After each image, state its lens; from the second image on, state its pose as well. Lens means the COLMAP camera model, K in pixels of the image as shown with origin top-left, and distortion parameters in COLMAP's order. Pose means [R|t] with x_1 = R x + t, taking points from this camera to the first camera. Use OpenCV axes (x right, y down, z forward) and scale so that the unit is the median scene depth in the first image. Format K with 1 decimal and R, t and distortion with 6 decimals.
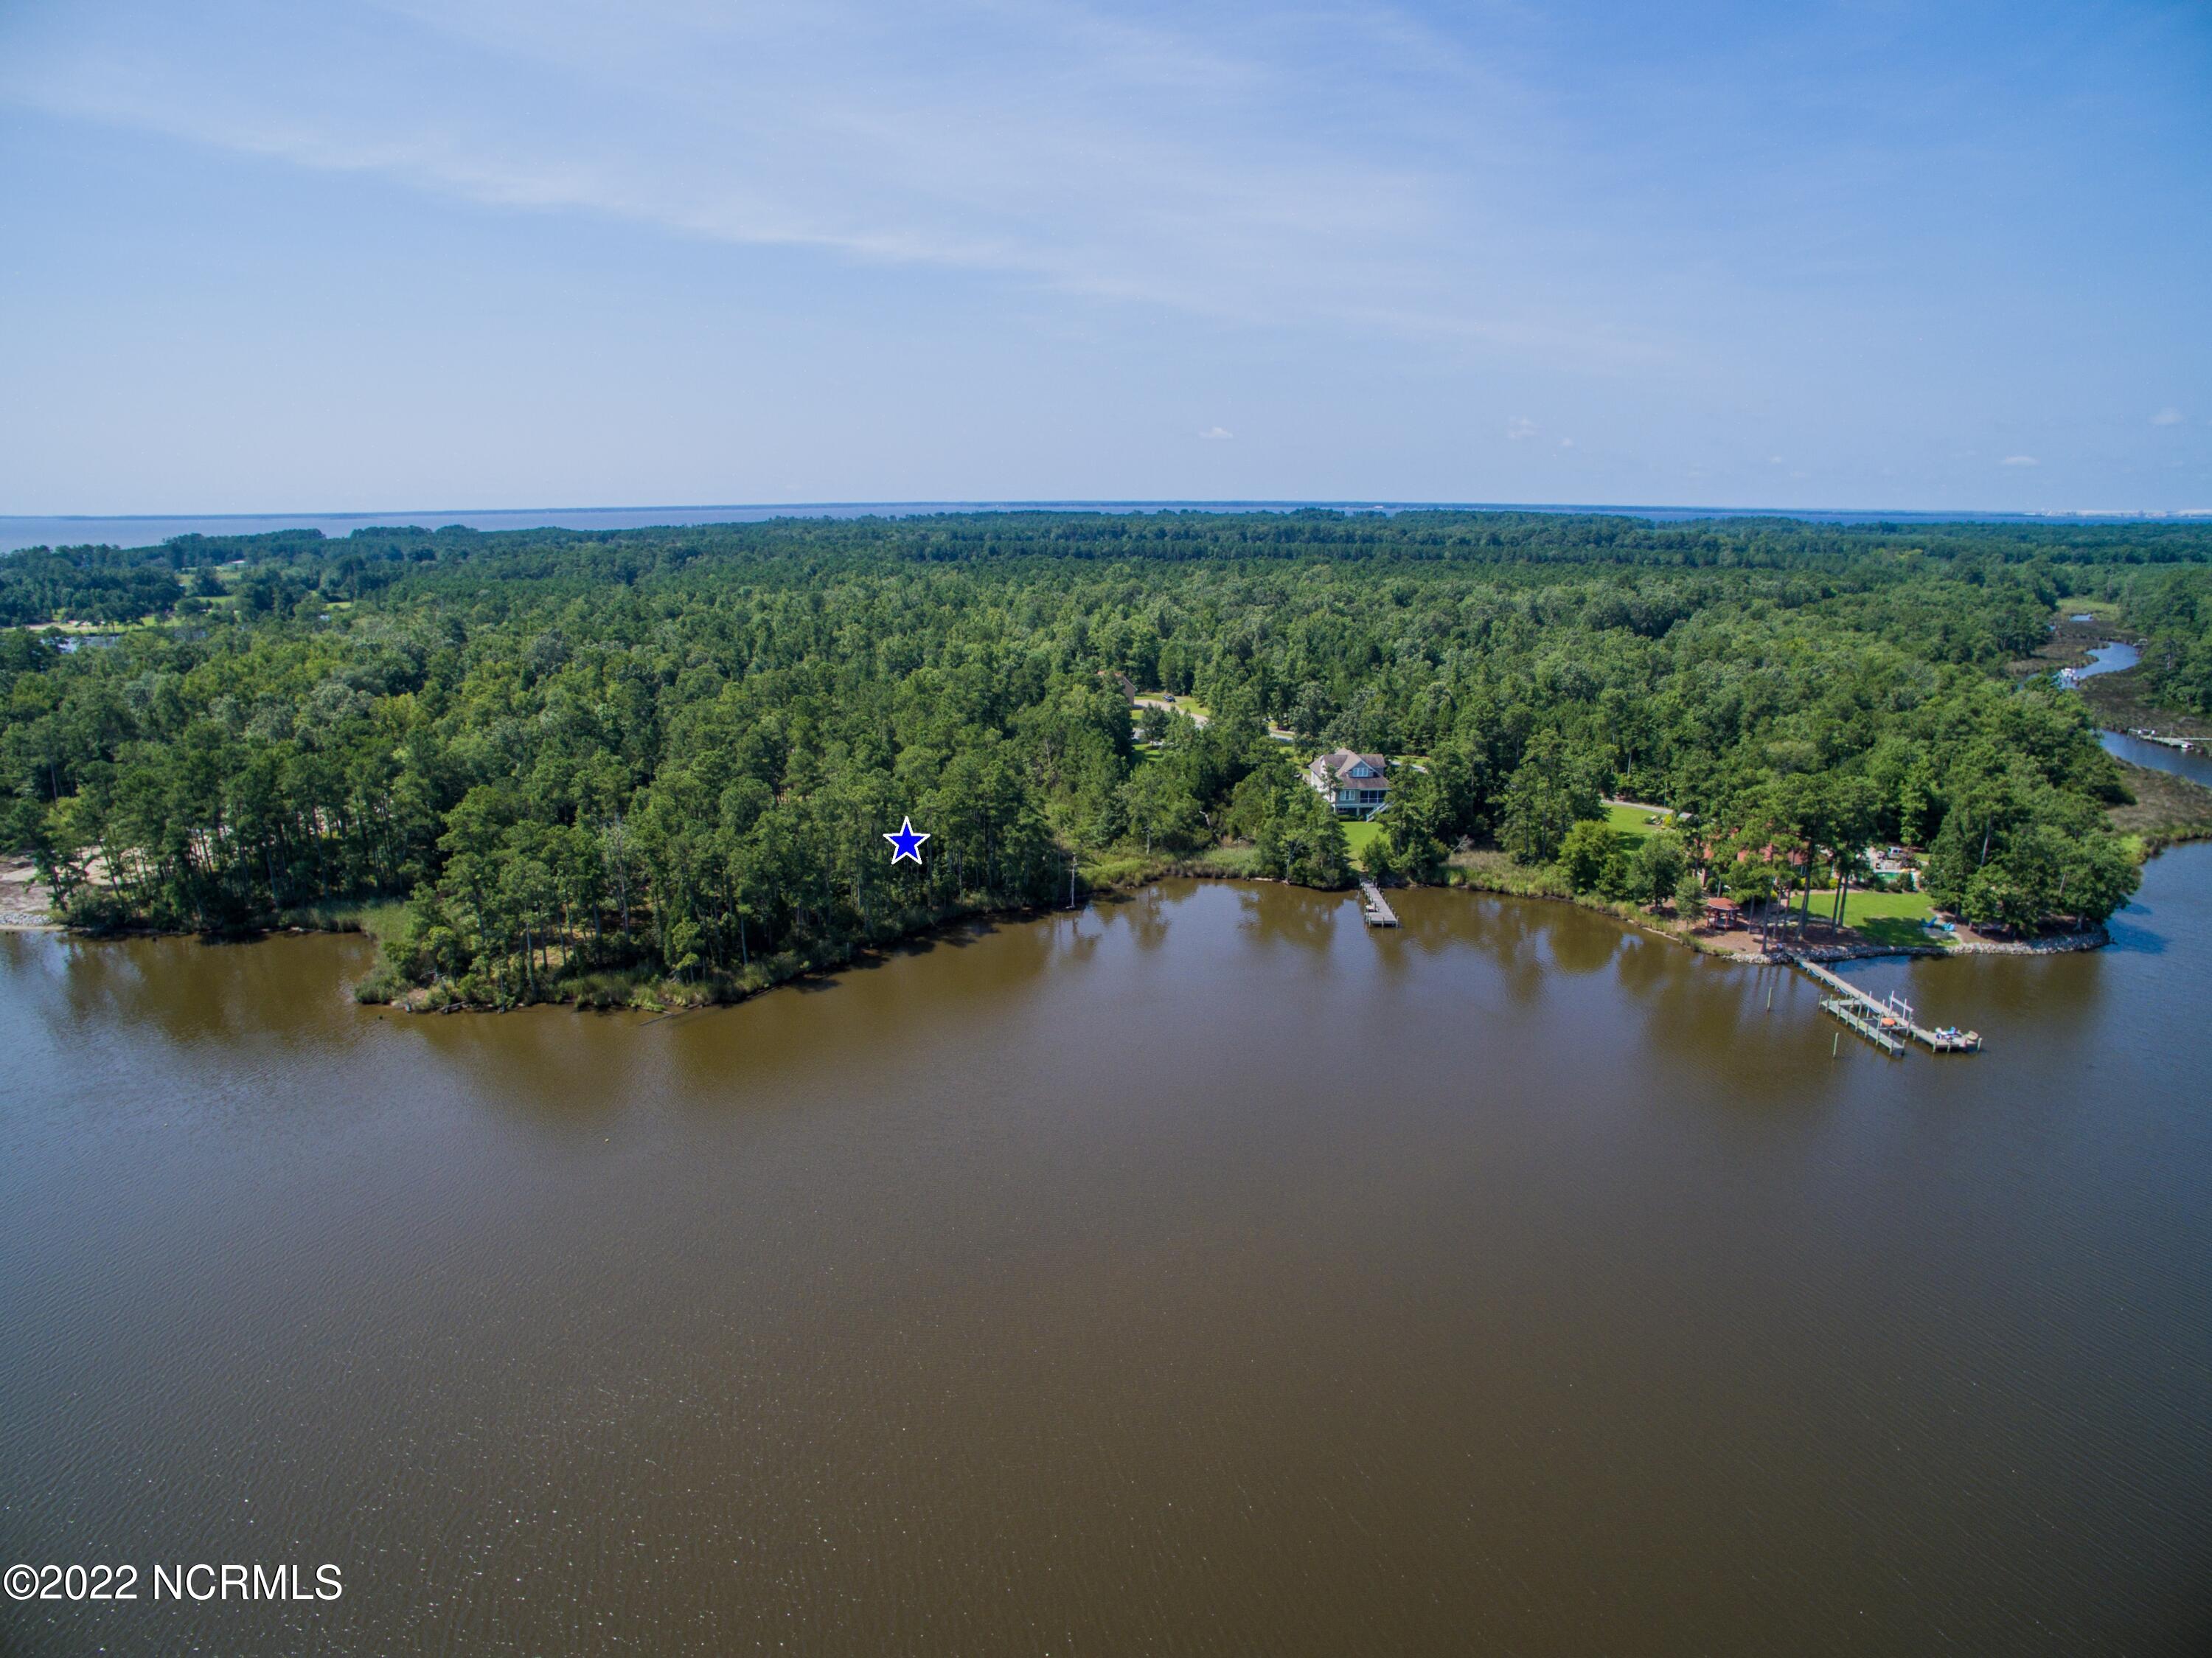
lens RADIAL K [[1321.6, 0, 1112.0], [0, 1321.6, 839.6], [0, 0, 1]] dist [-0.121672, 0.097849]
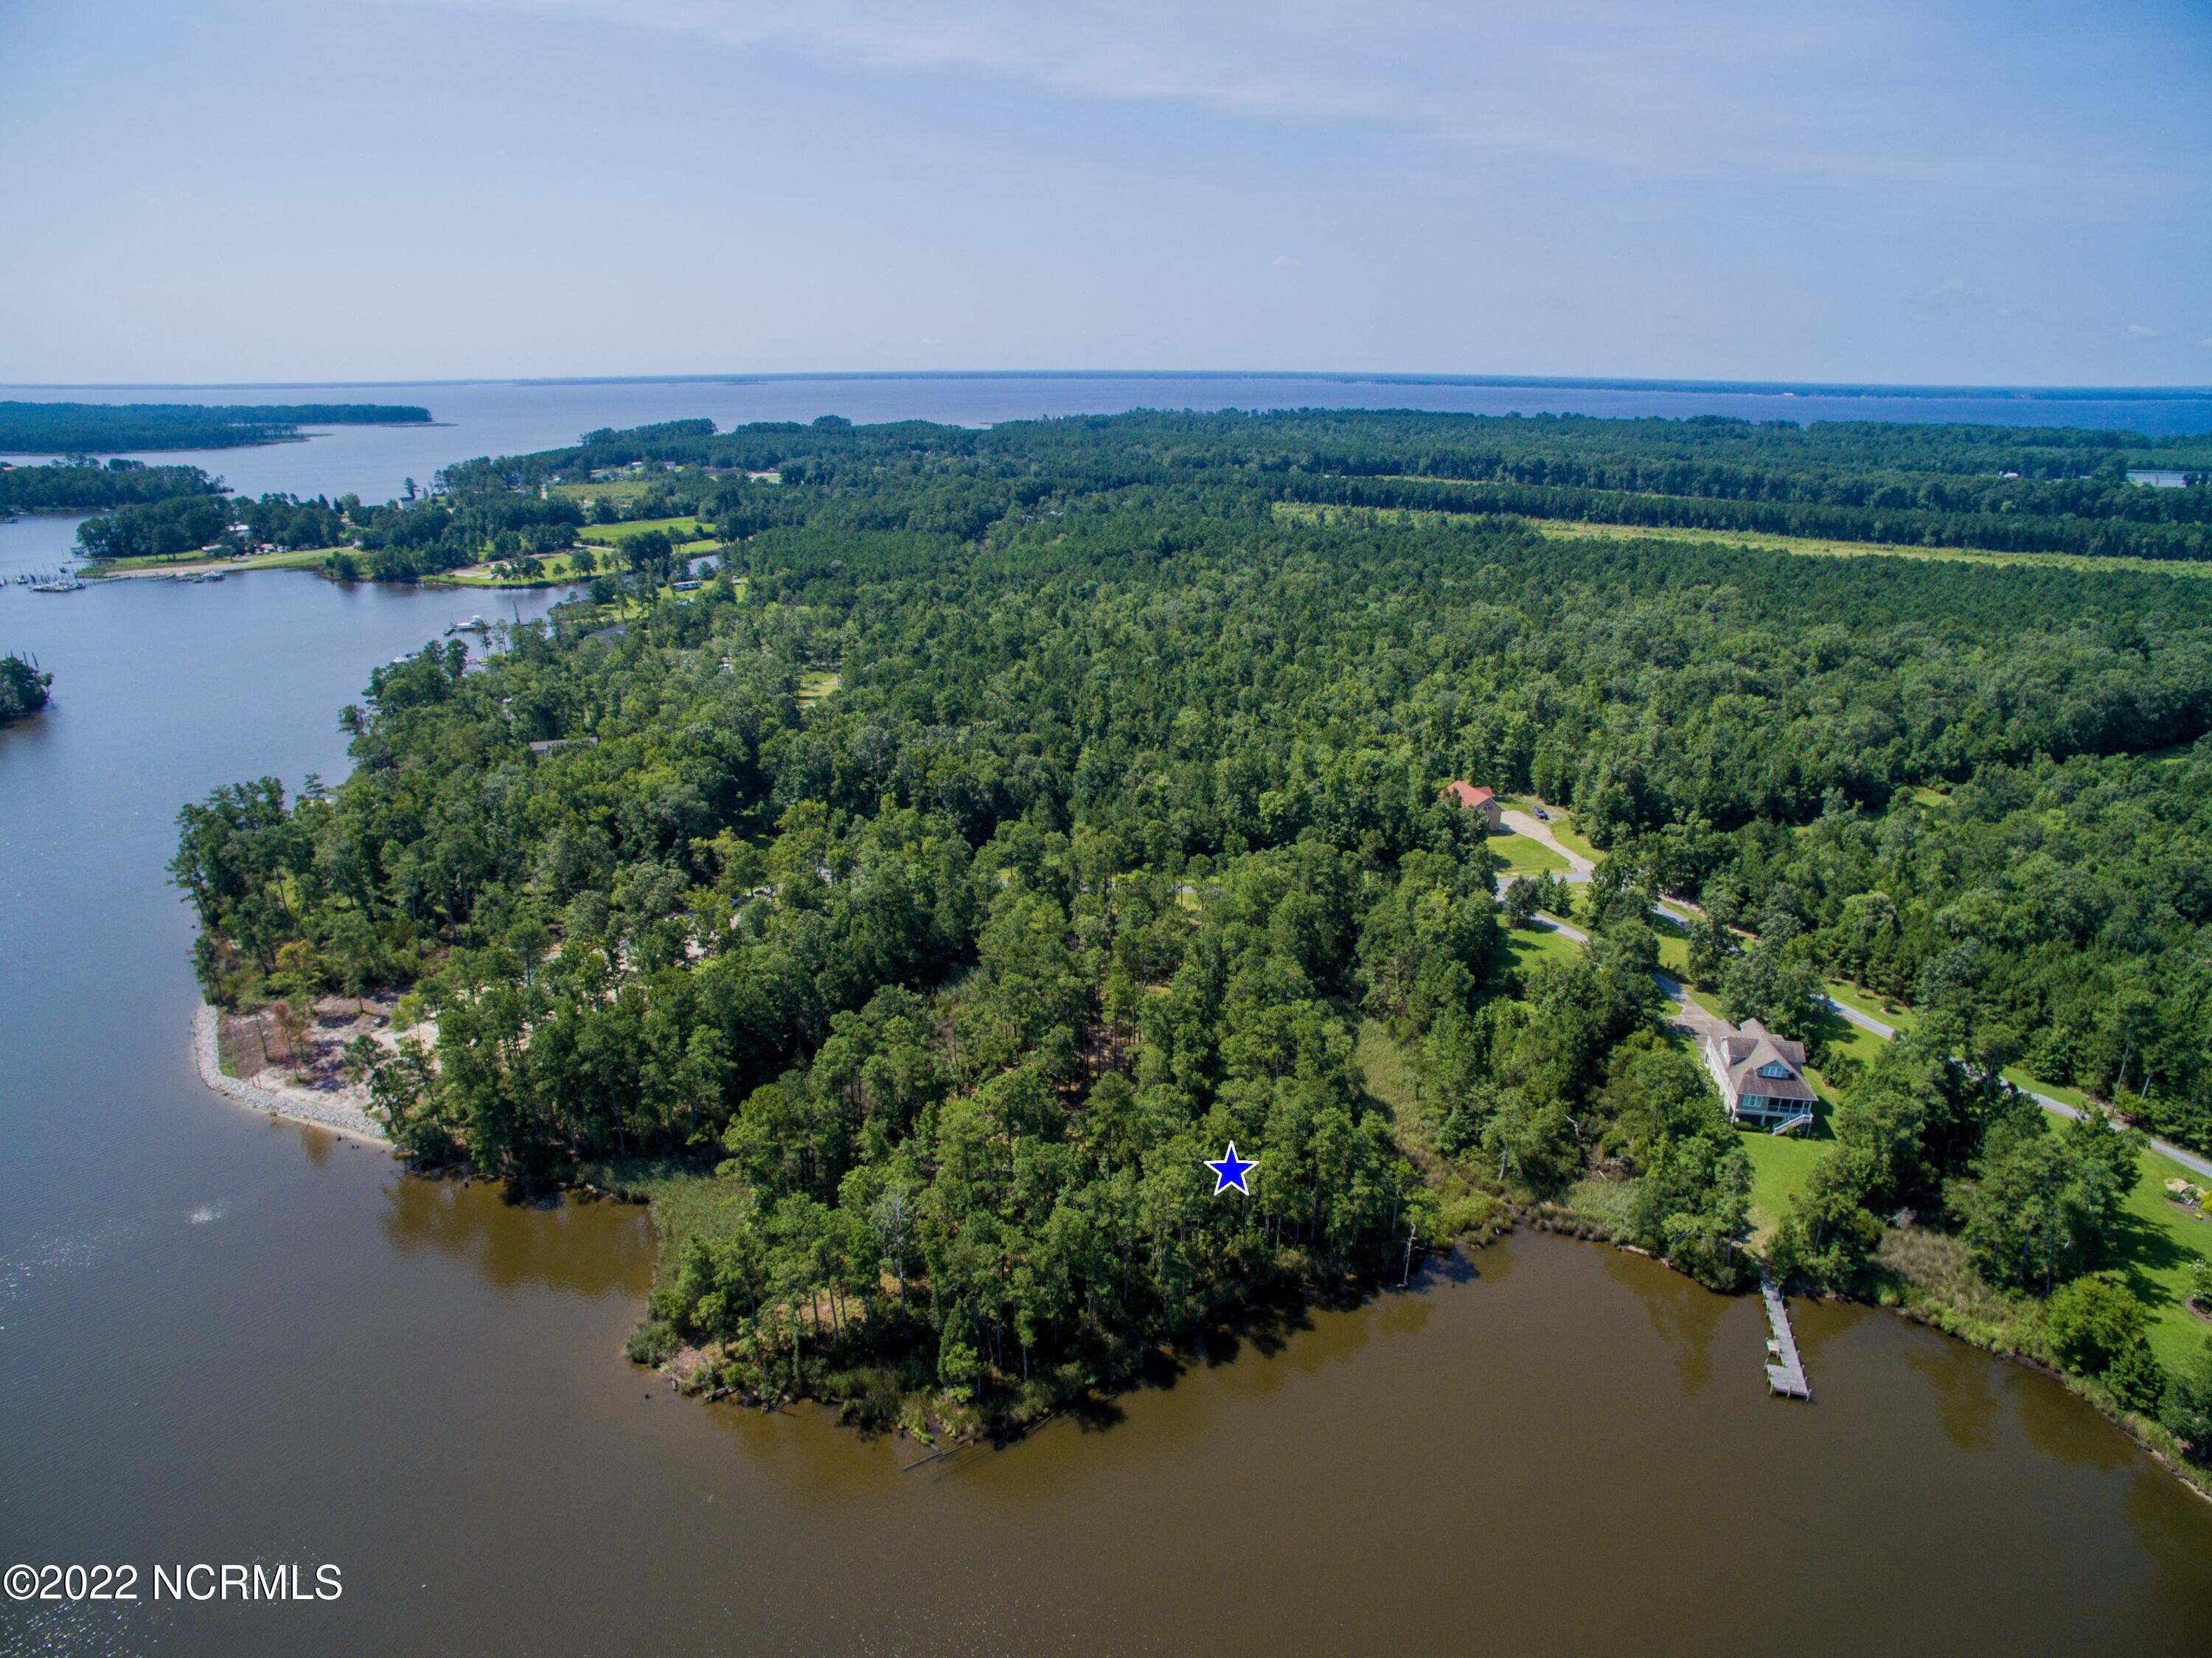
lens RADIAL K [[1321.6, 0, 1112.0], [0, 1321.6, 839.6], [0, 0, 1]] dist [-0.121672, 0.097849]
pose [[0.964844, 0.095879, -0.244709, -0.031375], [-0.071209, 0.991623, 0.107761, -0.284949], [0.252991, -0.086547, 0.963590, 0.147078]]
